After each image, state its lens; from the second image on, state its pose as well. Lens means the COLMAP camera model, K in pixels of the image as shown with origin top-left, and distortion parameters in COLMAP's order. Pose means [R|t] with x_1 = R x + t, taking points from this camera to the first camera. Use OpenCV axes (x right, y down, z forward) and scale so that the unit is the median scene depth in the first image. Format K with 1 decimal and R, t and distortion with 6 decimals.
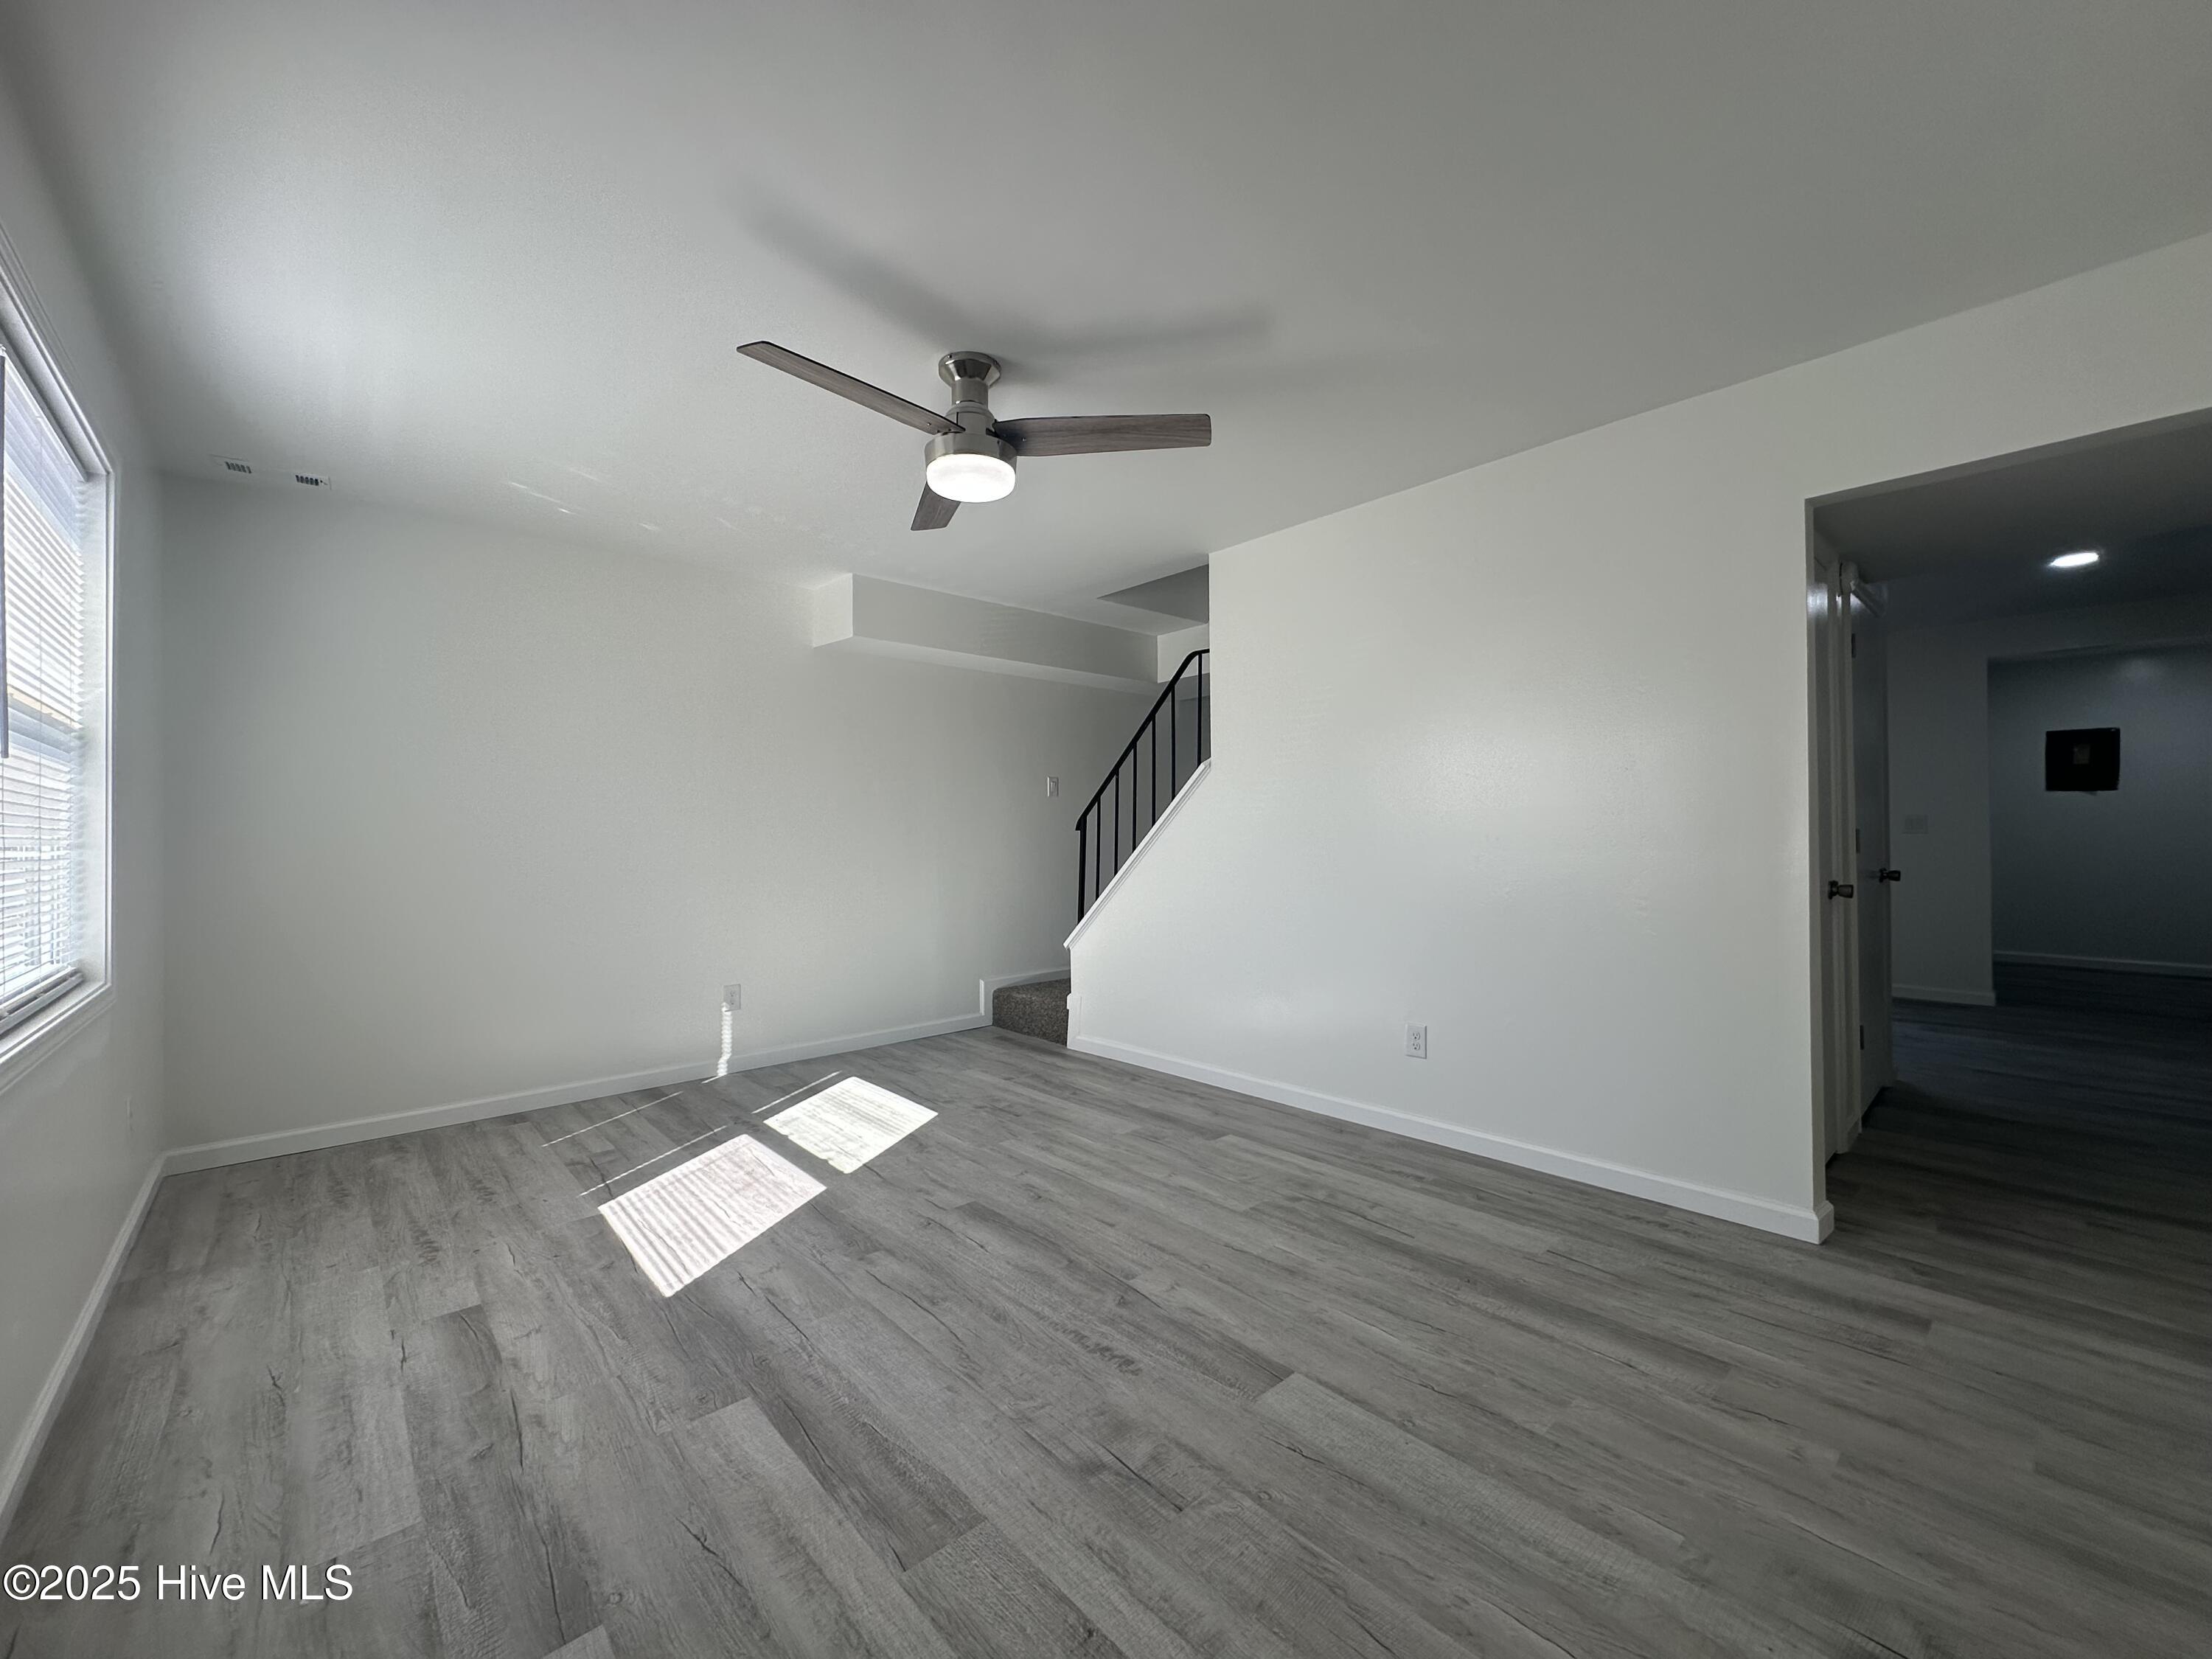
lens RADIAL K [[882.6, 0, 1106.0], [0, 882.6, 829.5], [0, 0, 1]] dist [0.000762, -0.000006]
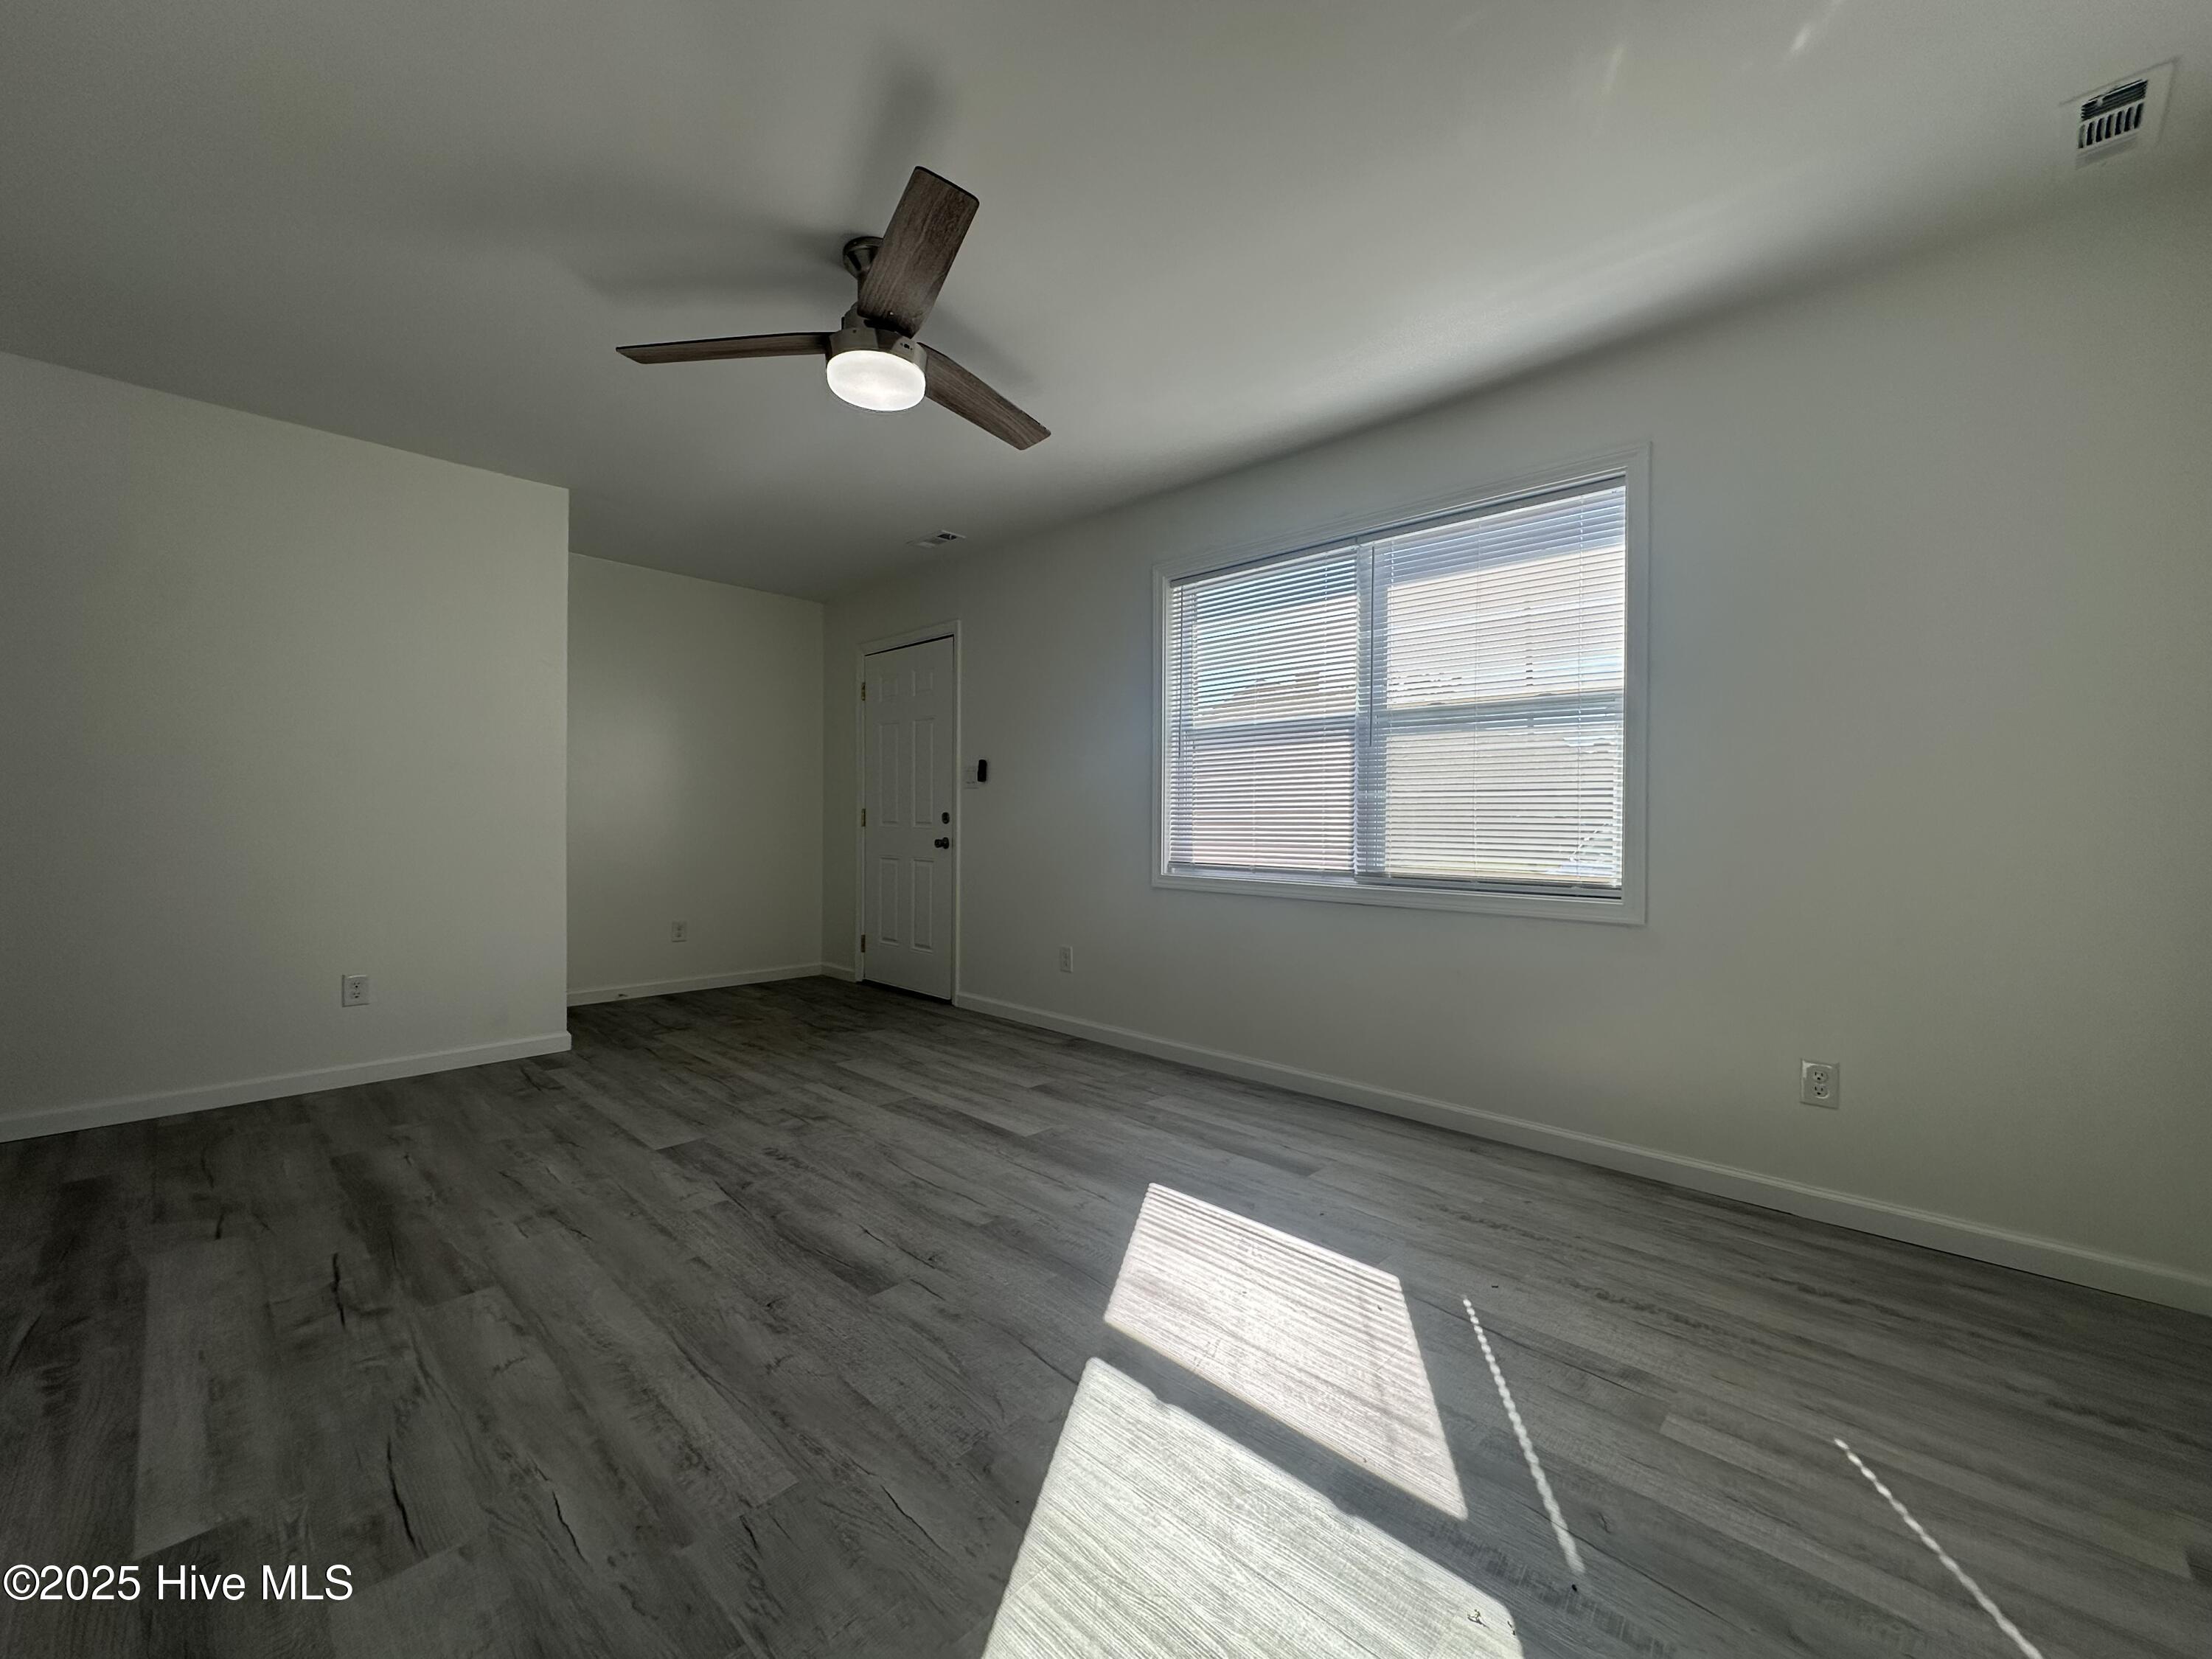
lens RADIAL K [[882.6, 0, 1106.0], [0, 882.6, 829.5], [0, 0, 1]] dist [0.000762, -0.000006]
pose [[-0.997006, 0.003331, -0.077247, -0.320880], [0.002753, 0.999967, 0.007585, 0.061584], [0.077270, 0.007349, -0.996983, 1.941562]]
